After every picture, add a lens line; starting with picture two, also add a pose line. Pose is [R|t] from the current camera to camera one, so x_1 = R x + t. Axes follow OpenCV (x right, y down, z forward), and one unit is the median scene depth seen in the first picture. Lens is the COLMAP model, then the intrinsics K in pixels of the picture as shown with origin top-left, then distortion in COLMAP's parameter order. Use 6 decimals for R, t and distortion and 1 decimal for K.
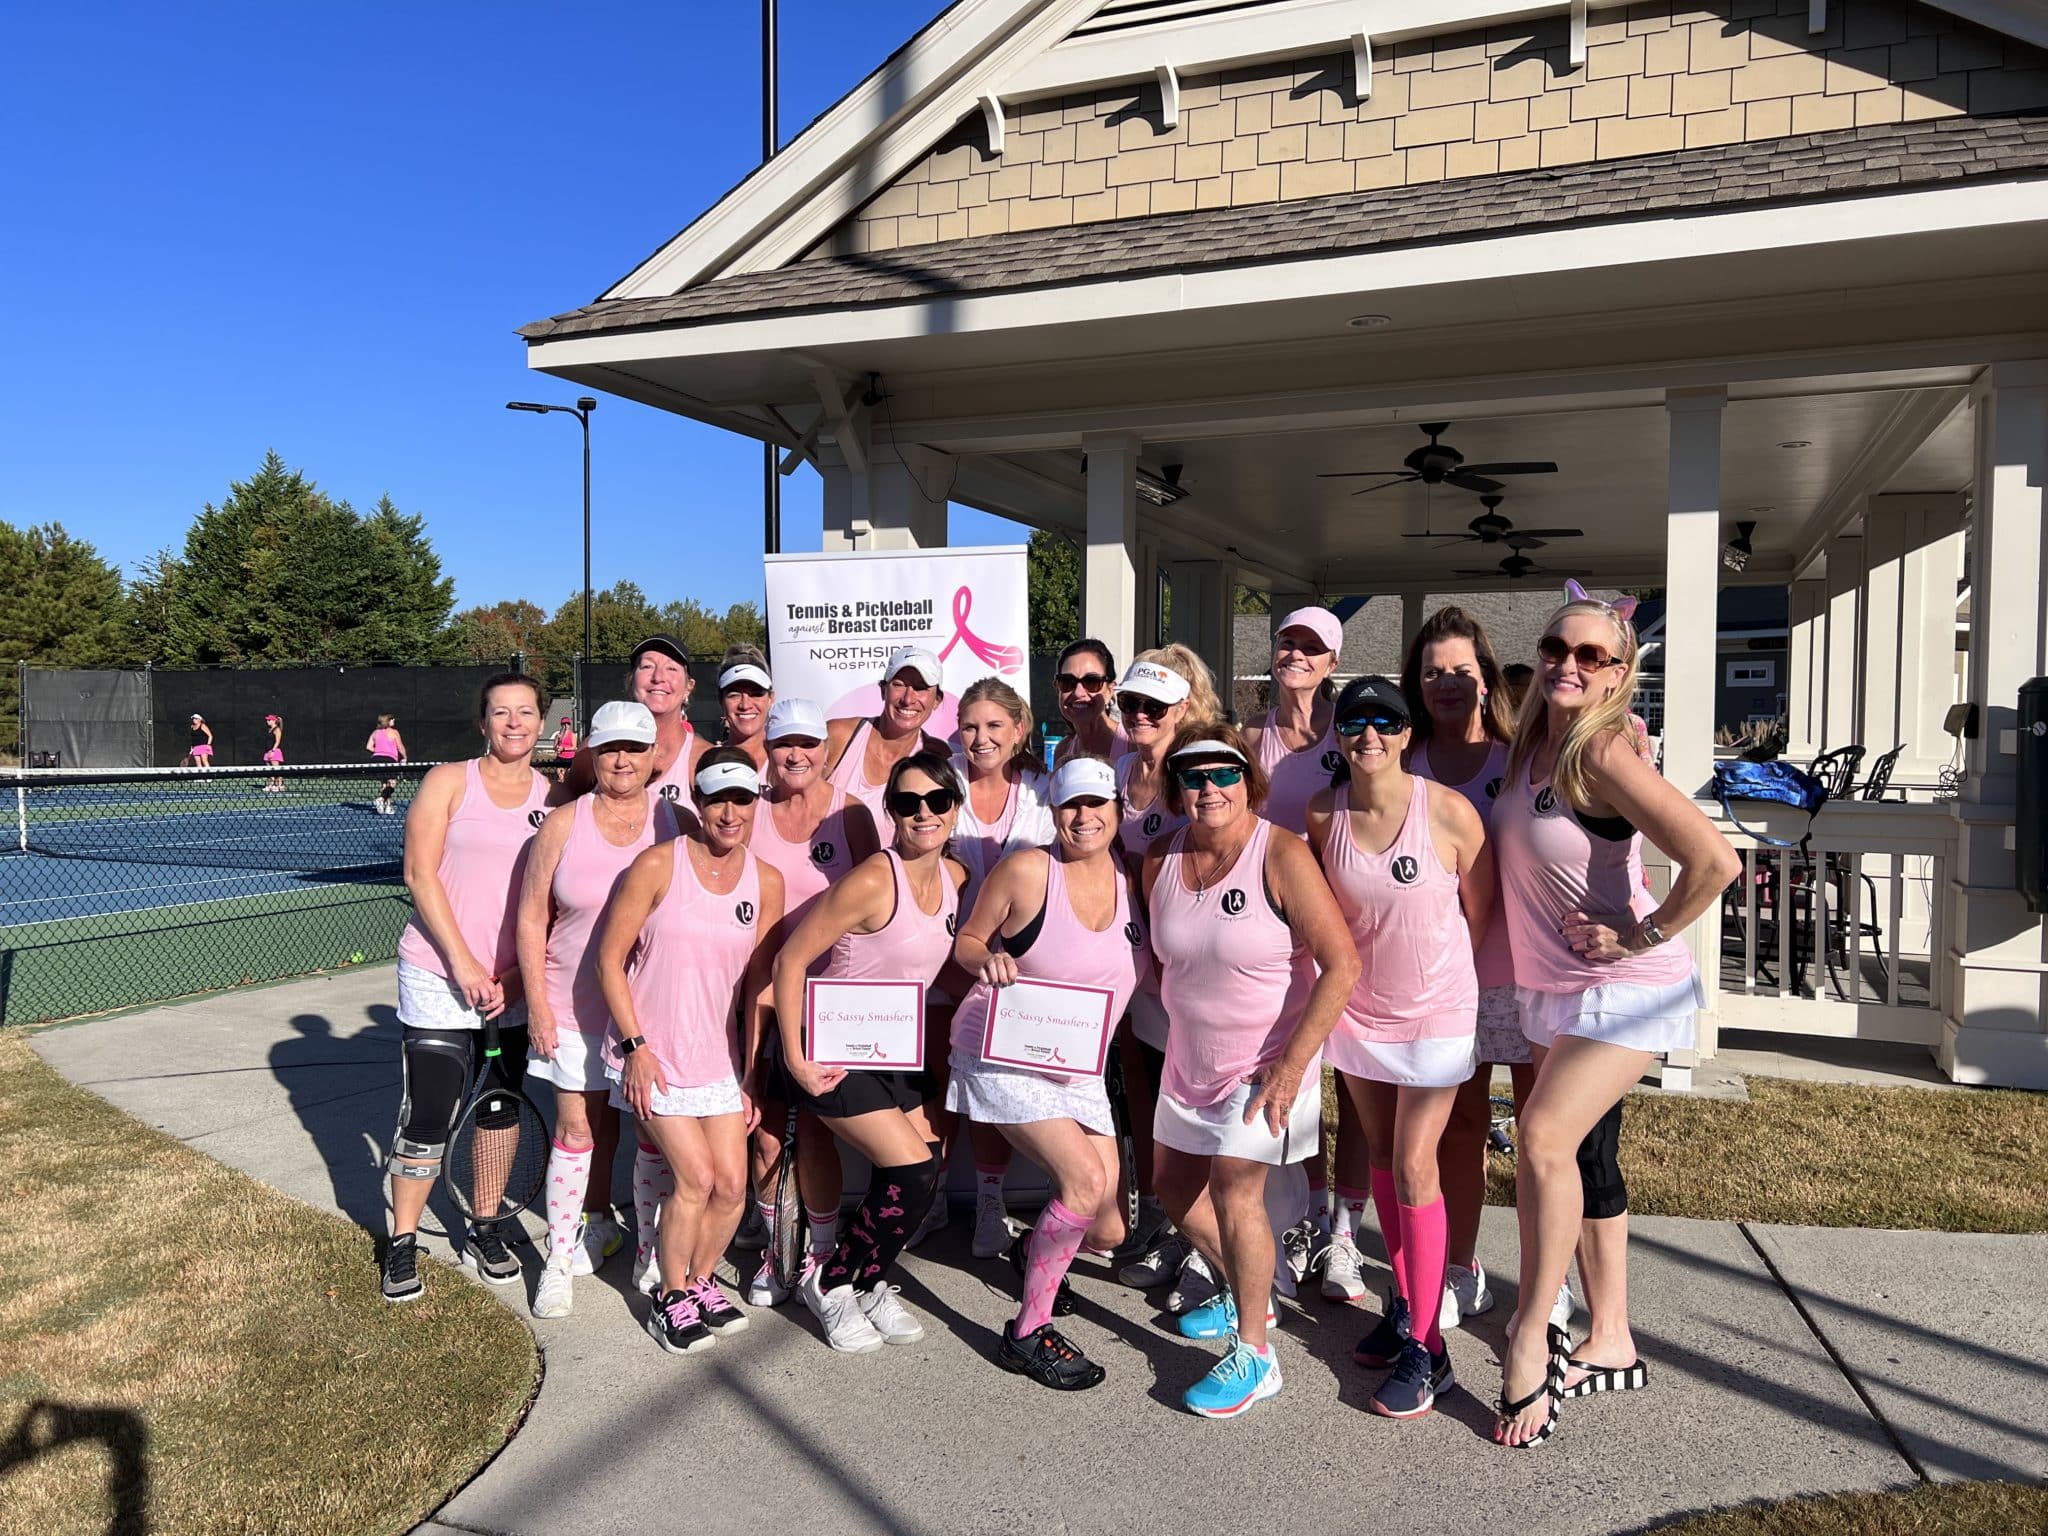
lens RADIAL K [[1504.8, 0, 1008.0], [0, 1504.8, 777.0], [0, 0, 1]] dist [0.047998, -0.046987]
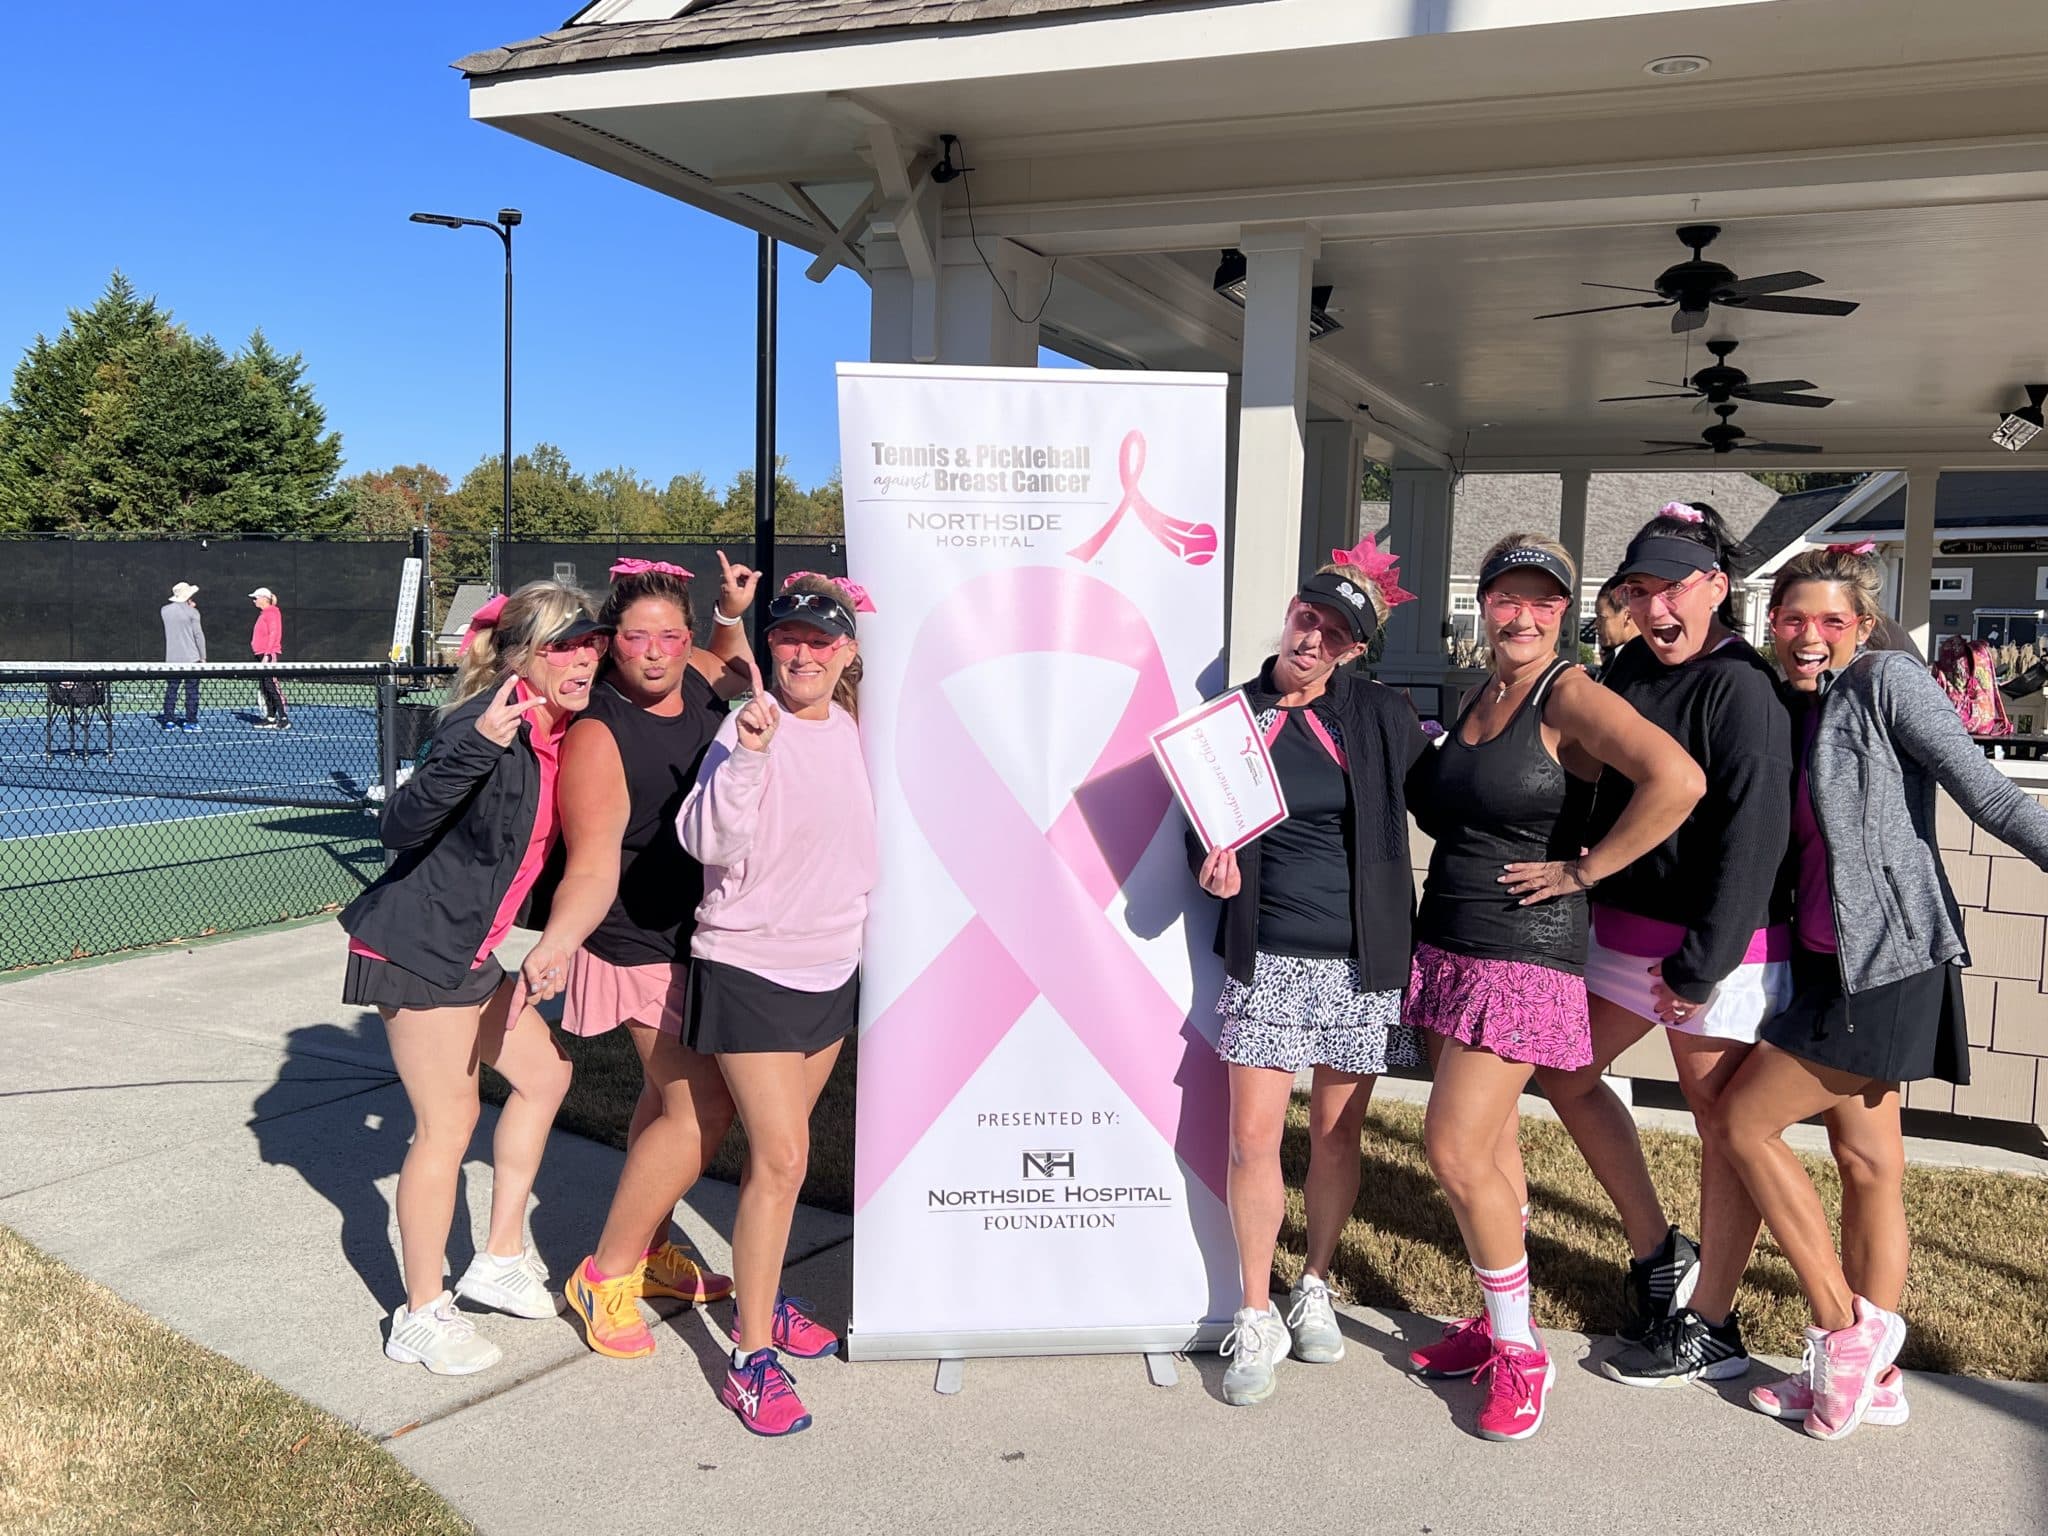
lens RADIAL K [[1797.0, 0, 1009.4], [0, 1797.0, 766.8], [0, 0, 1]] dist [0.035488, -0.028271]
pose [[0.999780, 0.020205, 0.005596, -0.064129], [-0.020425, 0.998883, 0.042603, -0.006113], [-0.004729, -0.042708, 0.999076, 0.141771]]
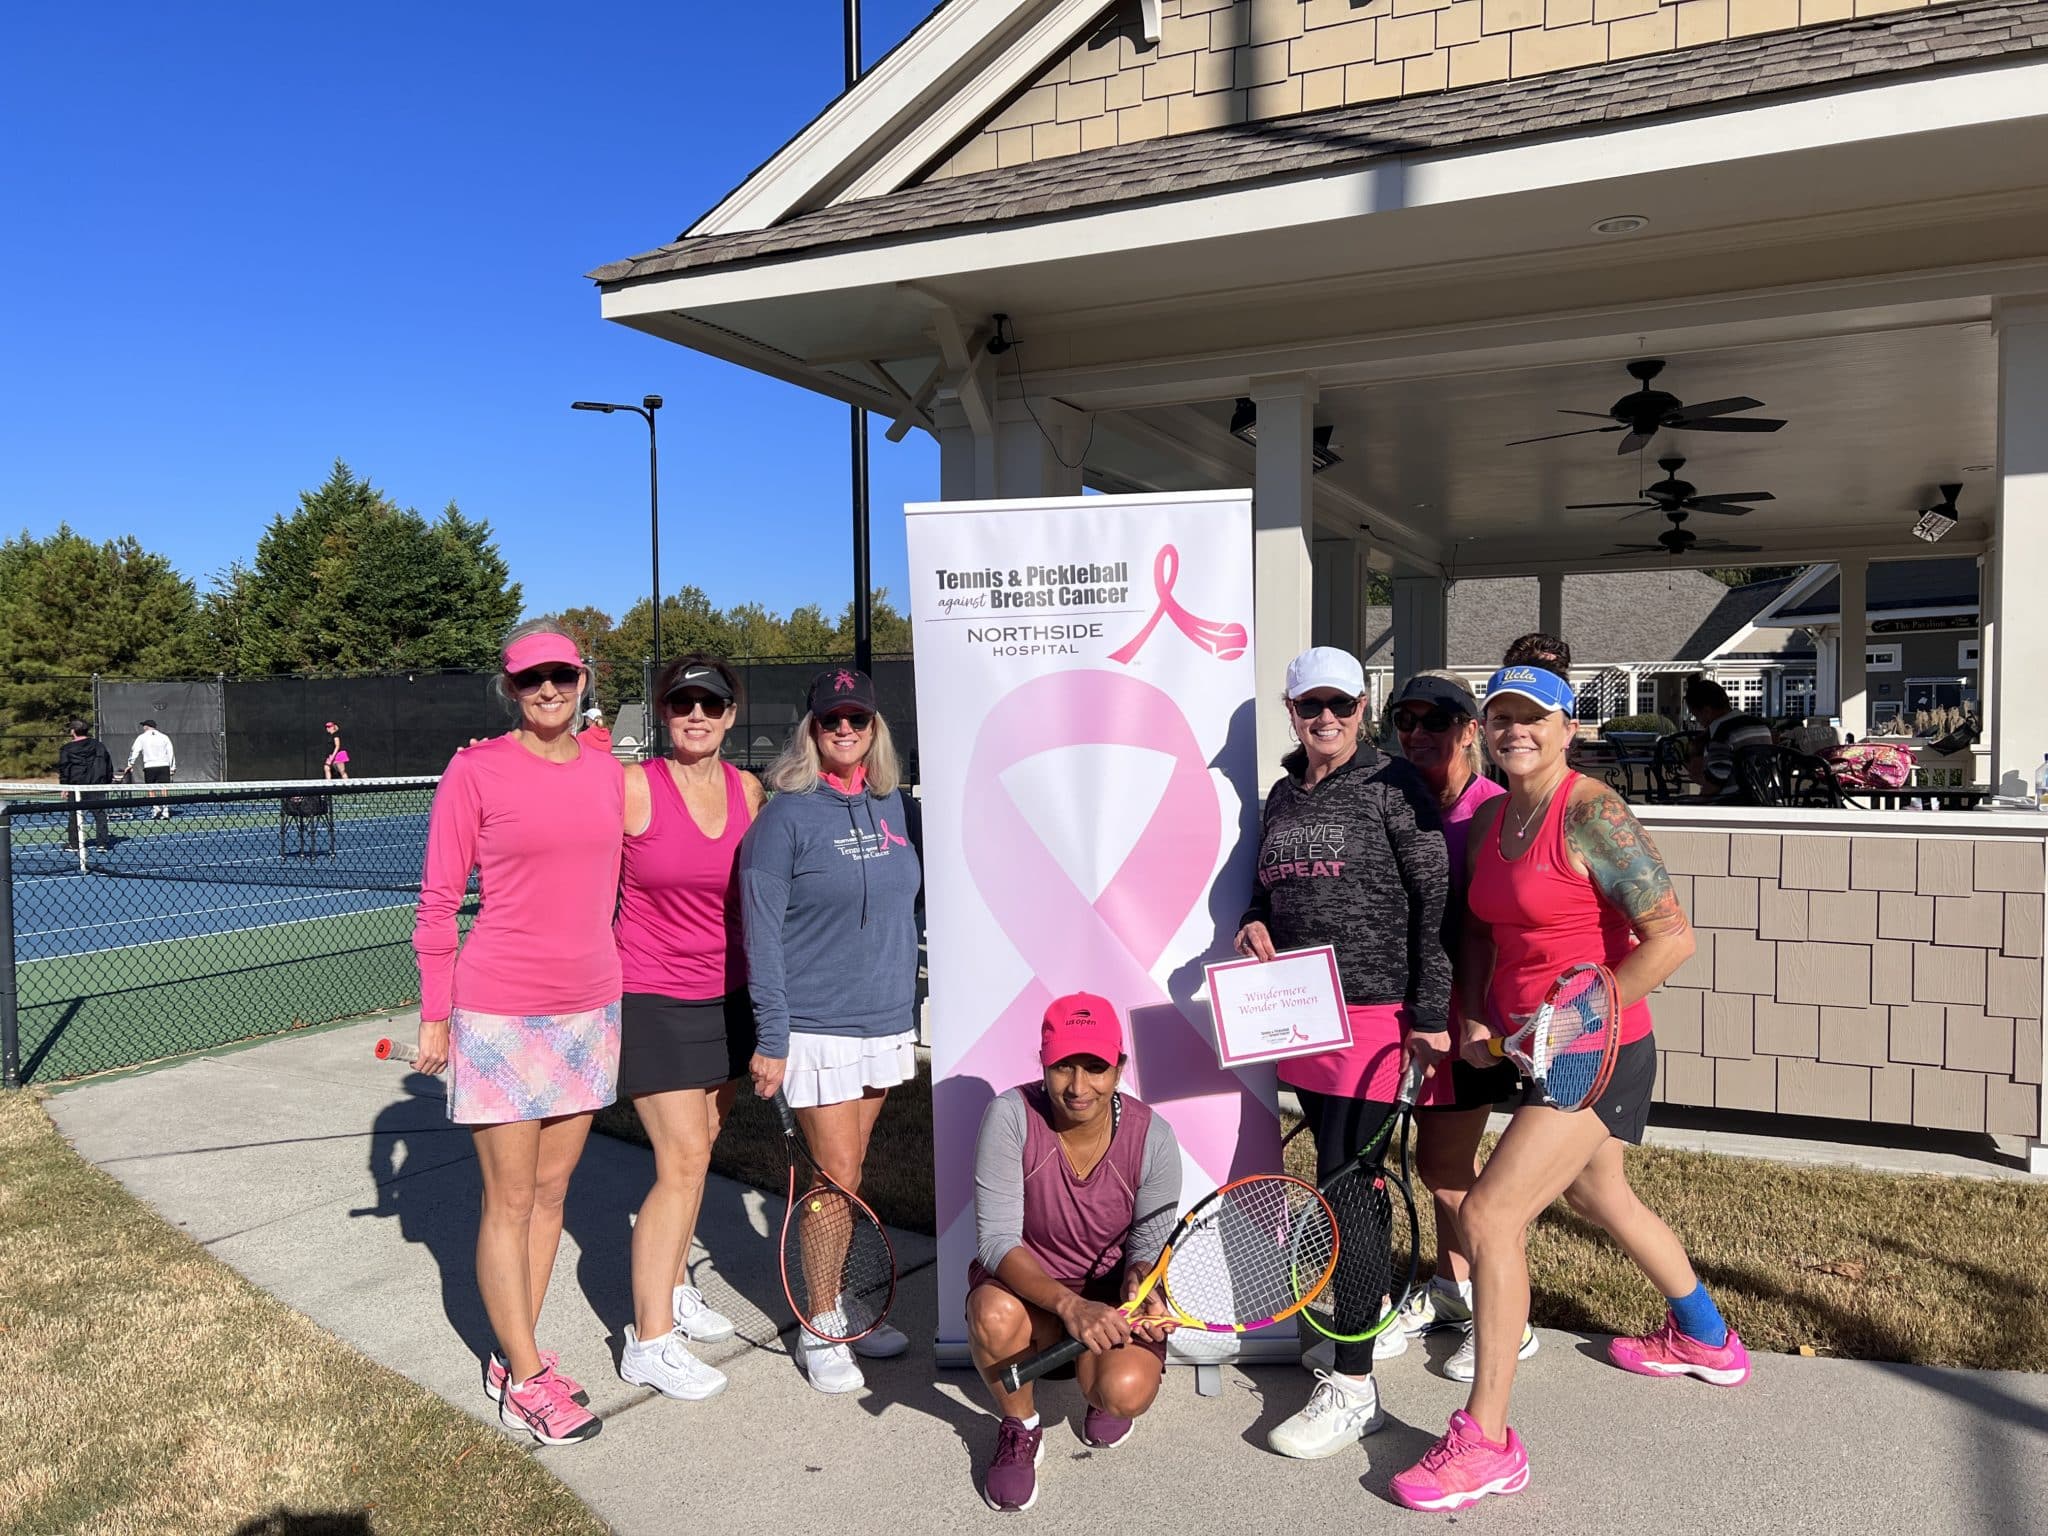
lens RADIAL K [[1504.8, 0, 1017.2], [0, 1504.8, 783.5], [0, 0, 1]] dist [0.047998, -0.046987]
pose [[0.999252, -0.013375, -0.036291, -0.056756], [0.013553, 0.999897, 0.004649, -0.007313], [0.036225, -0.005137, 0.999330, 0.157448]]
